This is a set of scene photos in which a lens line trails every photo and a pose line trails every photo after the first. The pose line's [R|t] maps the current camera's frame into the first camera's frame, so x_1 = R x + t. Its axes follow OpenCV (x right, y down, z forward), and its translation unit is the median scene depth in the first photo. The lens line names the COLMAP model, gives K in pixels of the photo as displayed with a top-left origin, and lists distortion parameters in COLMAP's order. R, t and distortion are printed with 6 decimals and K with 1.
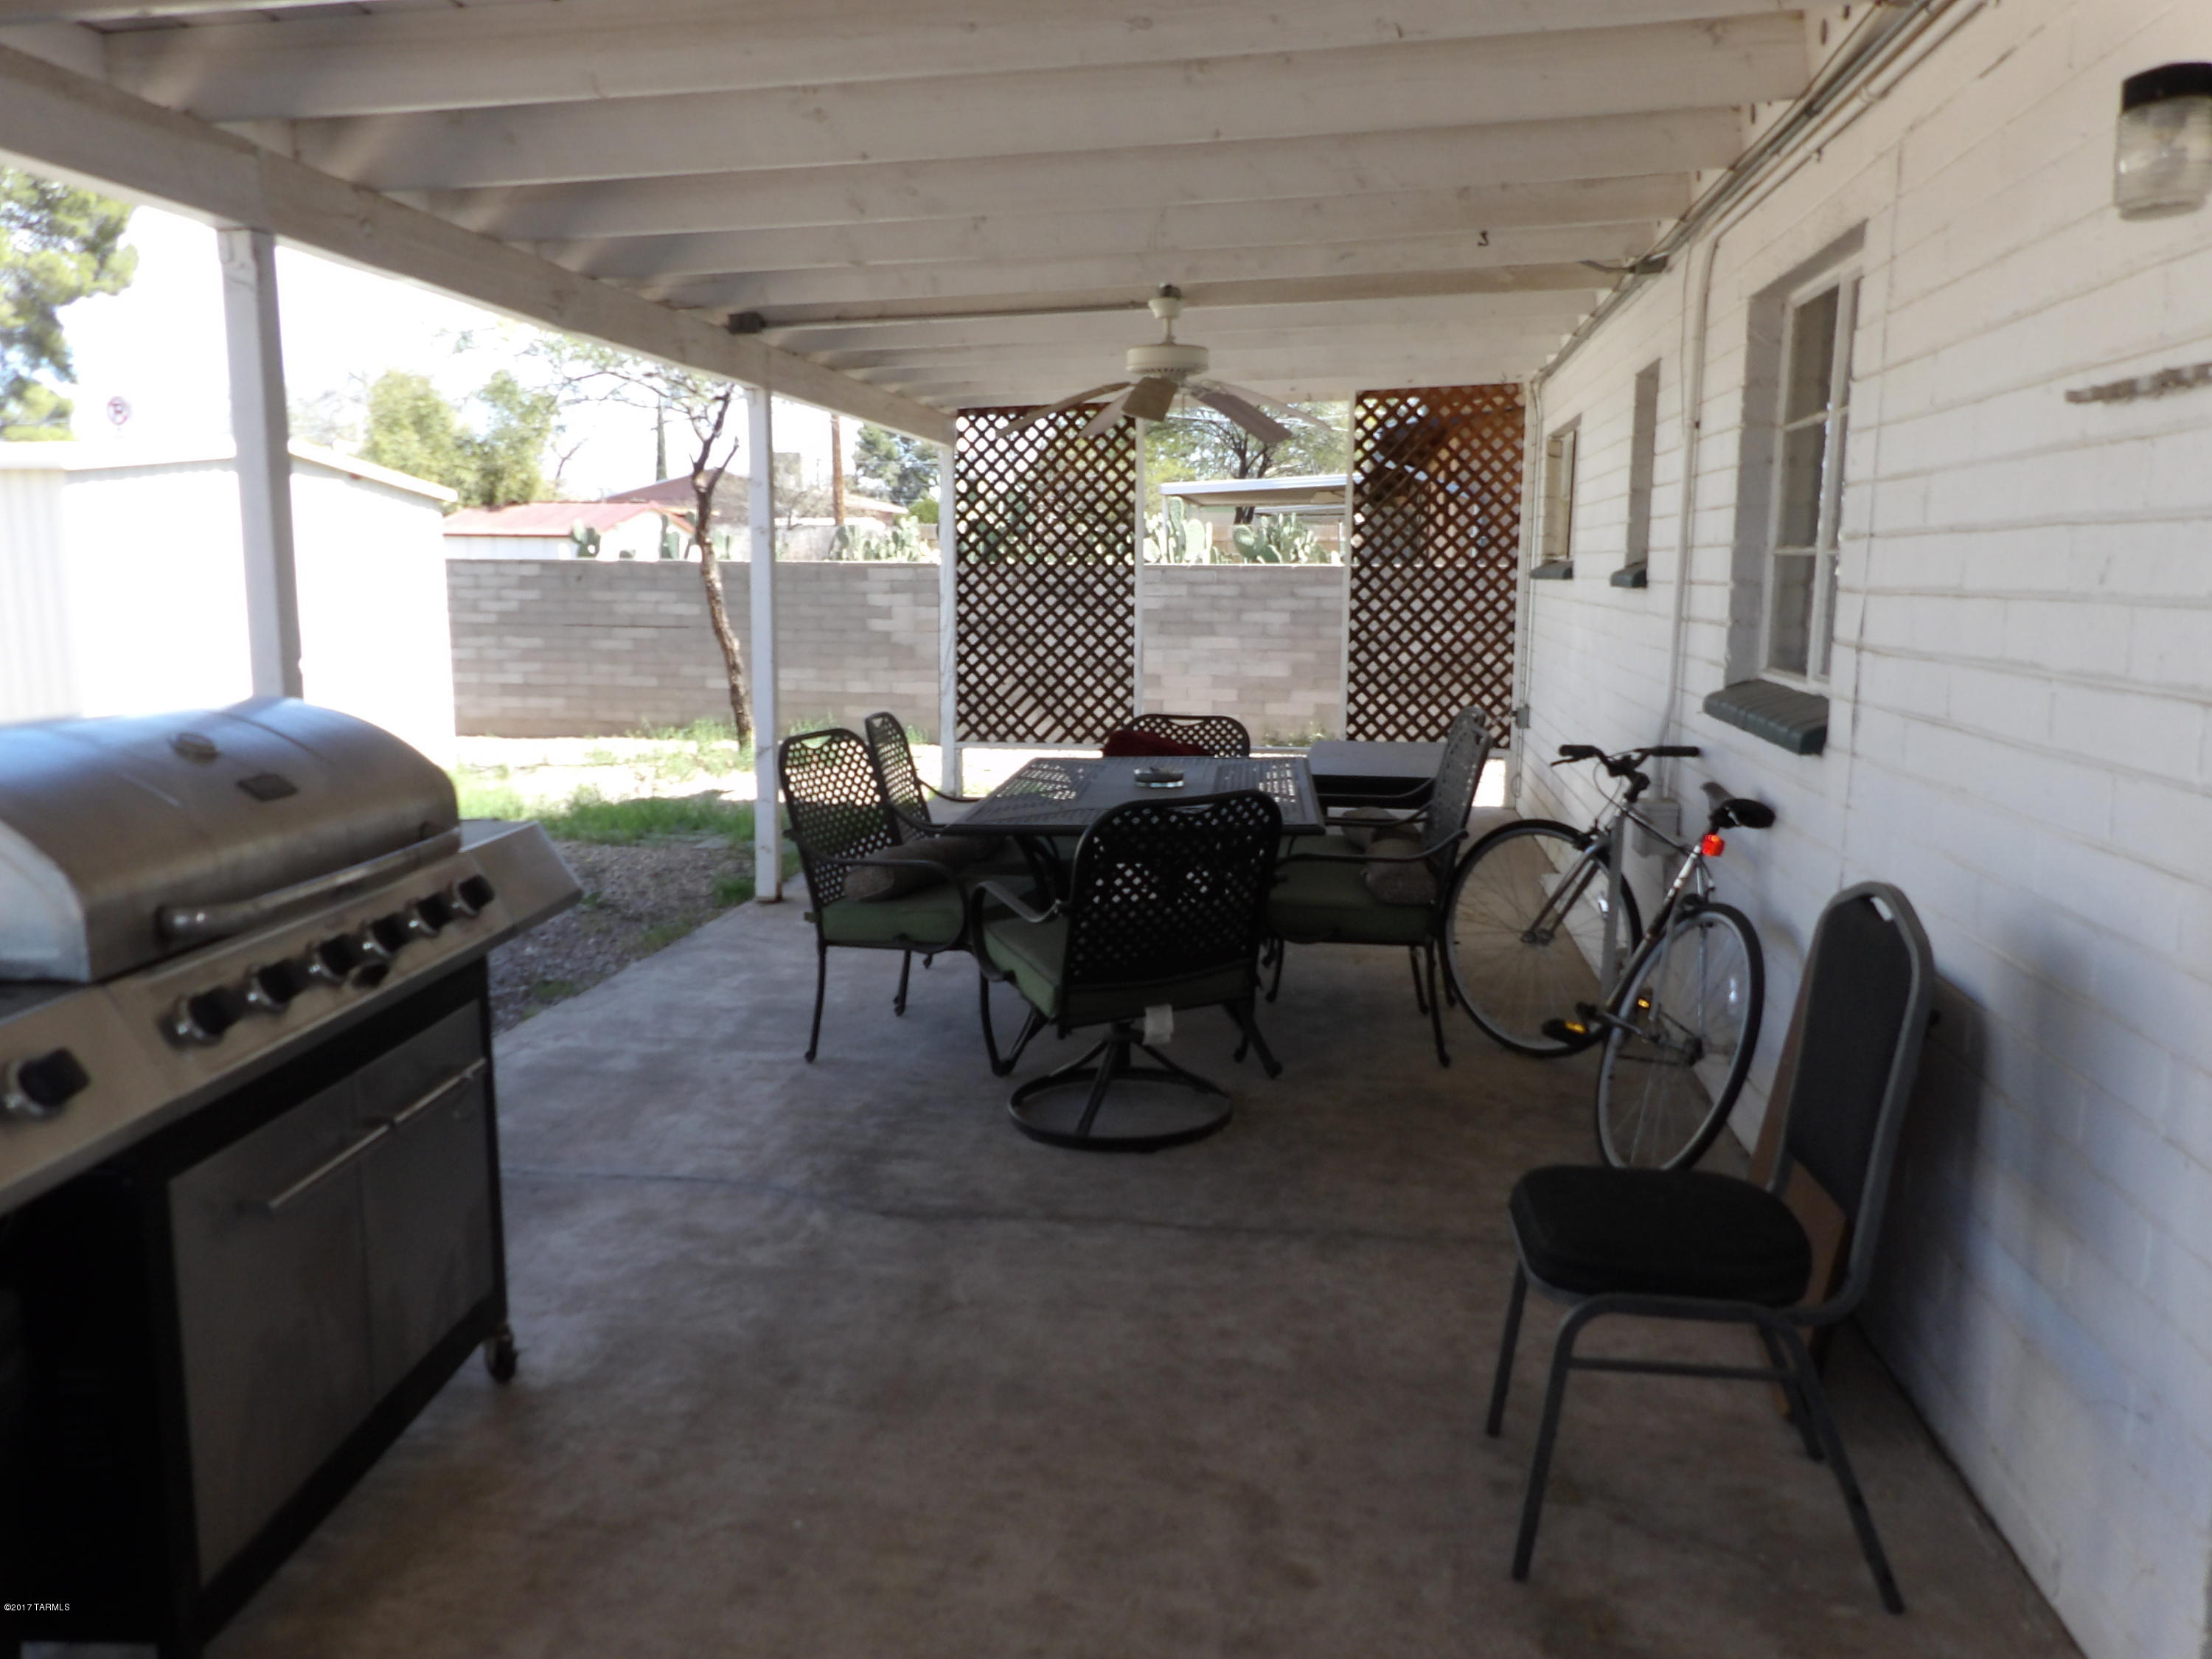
lens RADIAL K [[1647.5, 0, 1106.0], [0, 1647.5, 829.5], [0, 0, 1]] dist [0.005503, 0.010838]
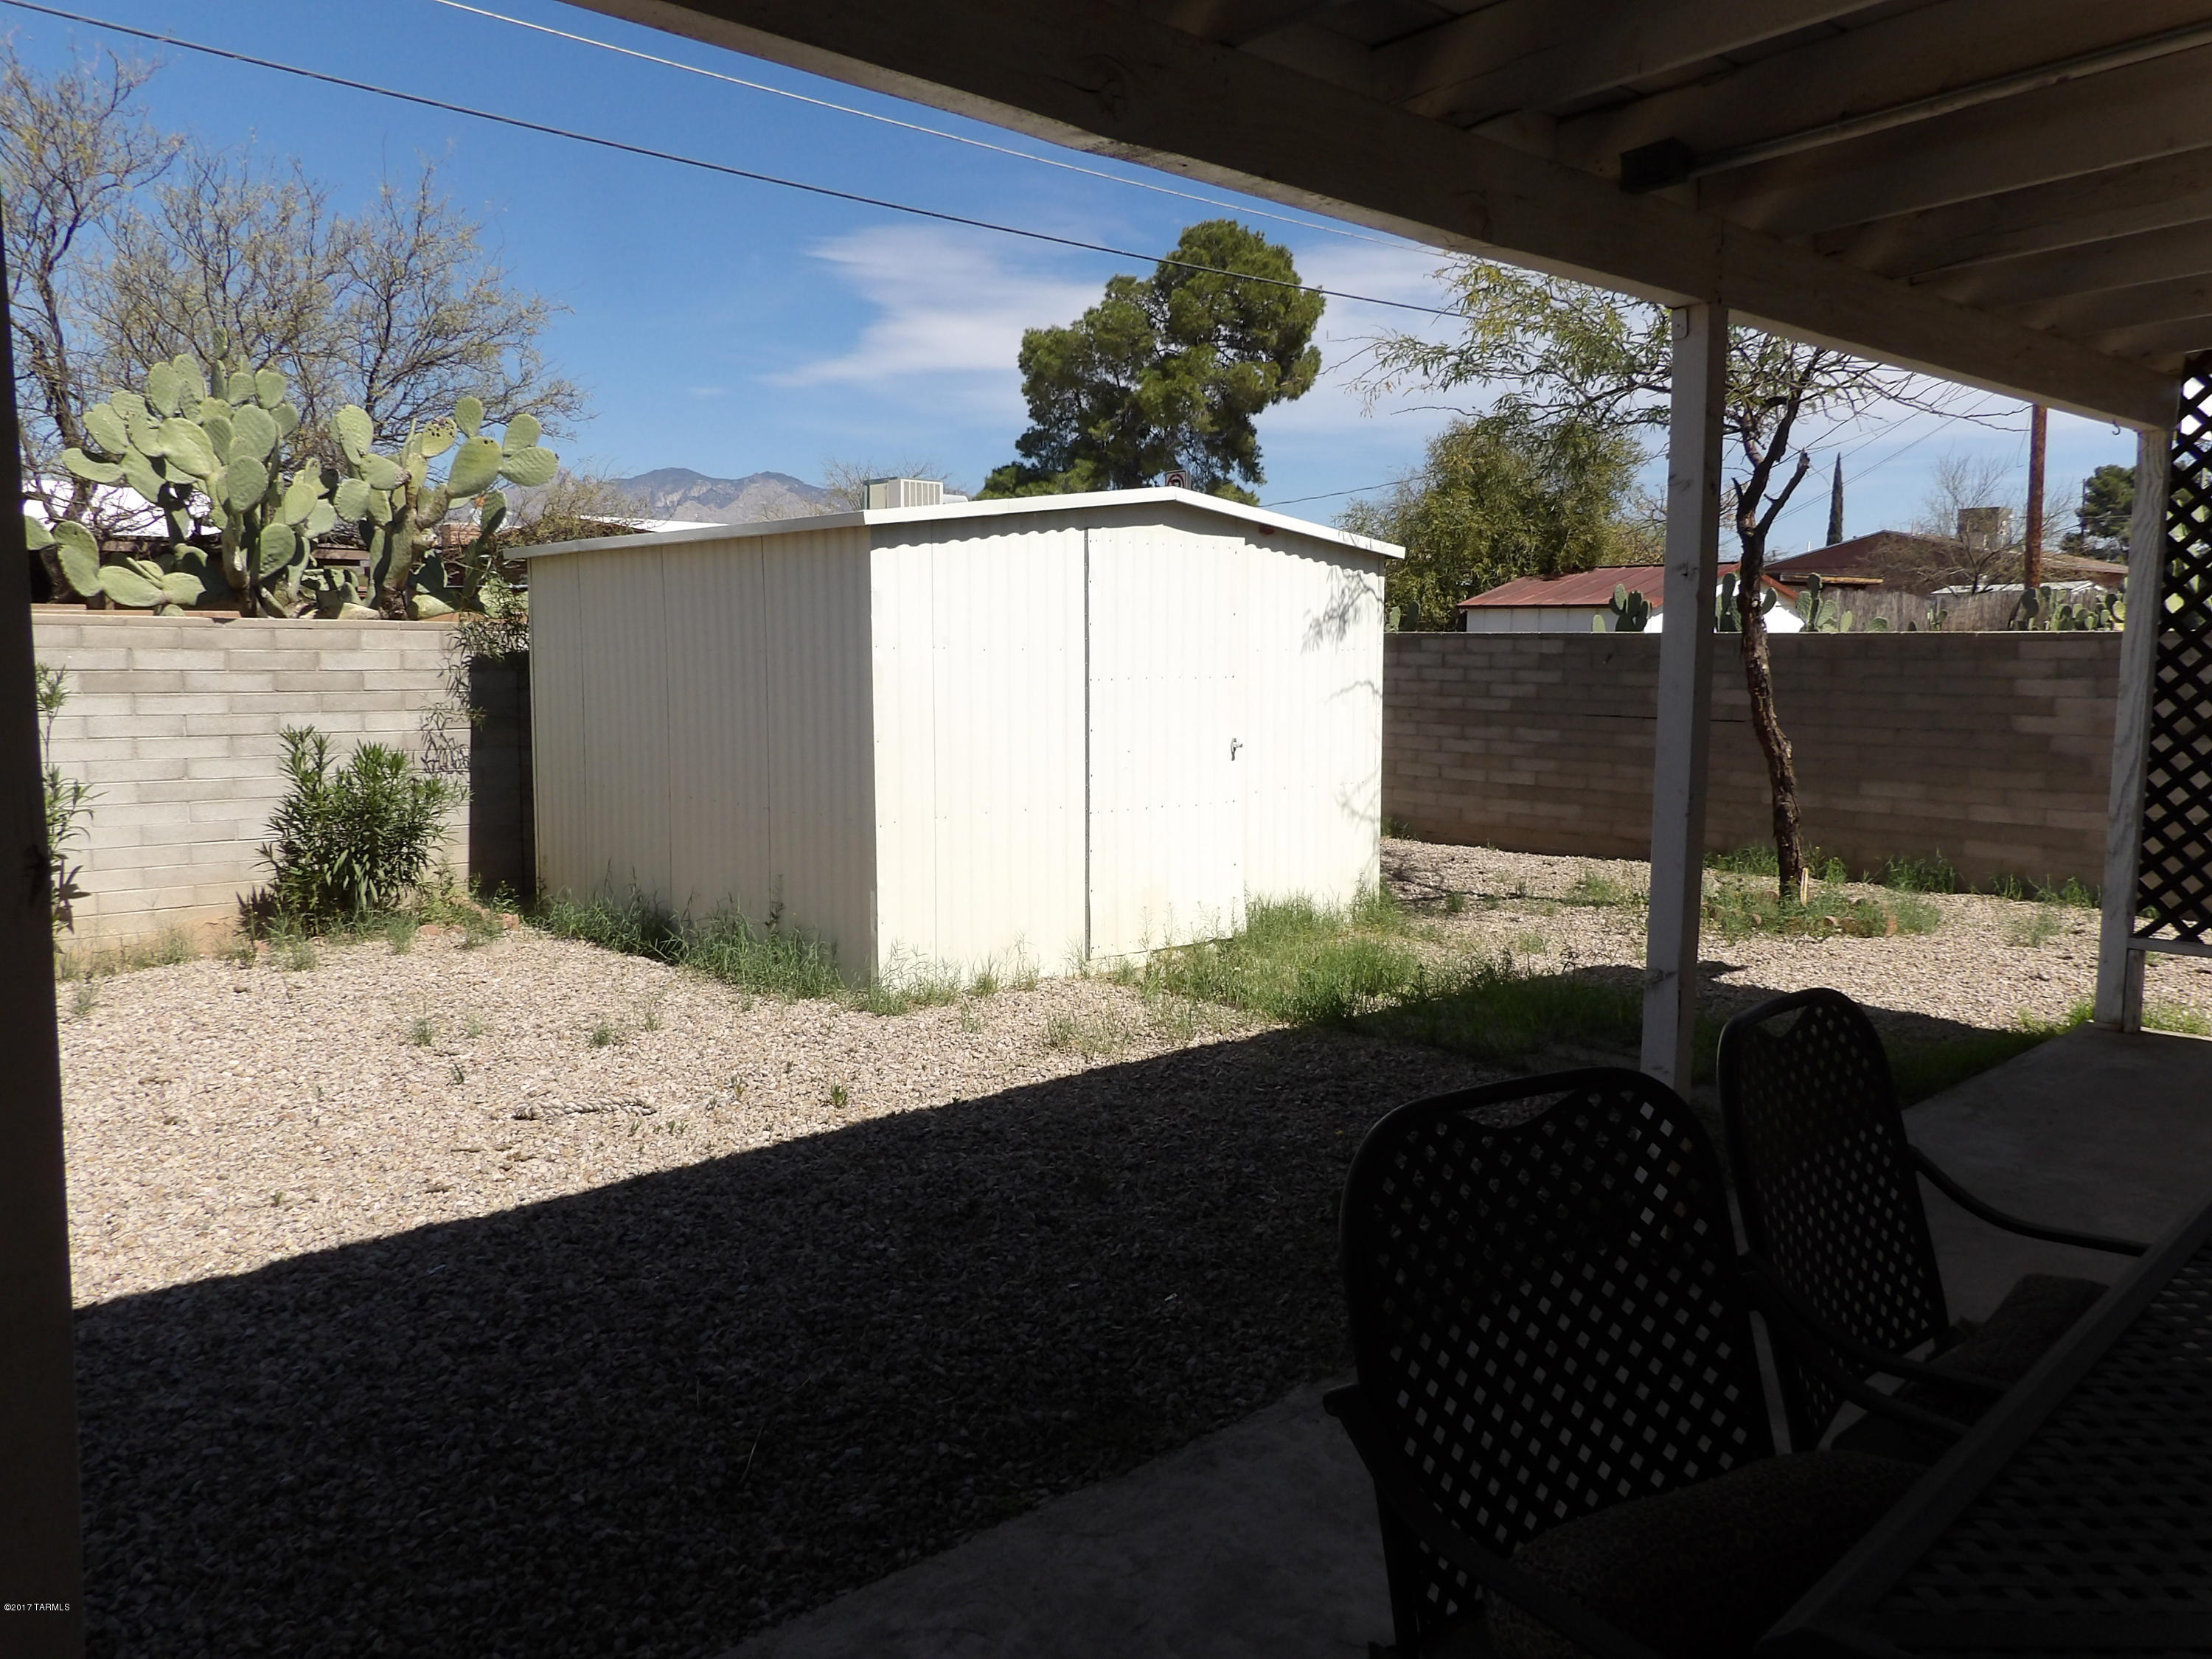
lens RADIAL K [[1647.5, 0, 1106.0], [0, 1647.5, 829.5], [0, 0, 1]] dist [0.005503, 0.010838]
pose [[0.778537, 0.064426, -0.624283, -0.007851], [-0.092949, 0.995584, -0.013172, -0.036503], [0.620678, 0.068281, 0.781087, 0.234272]]
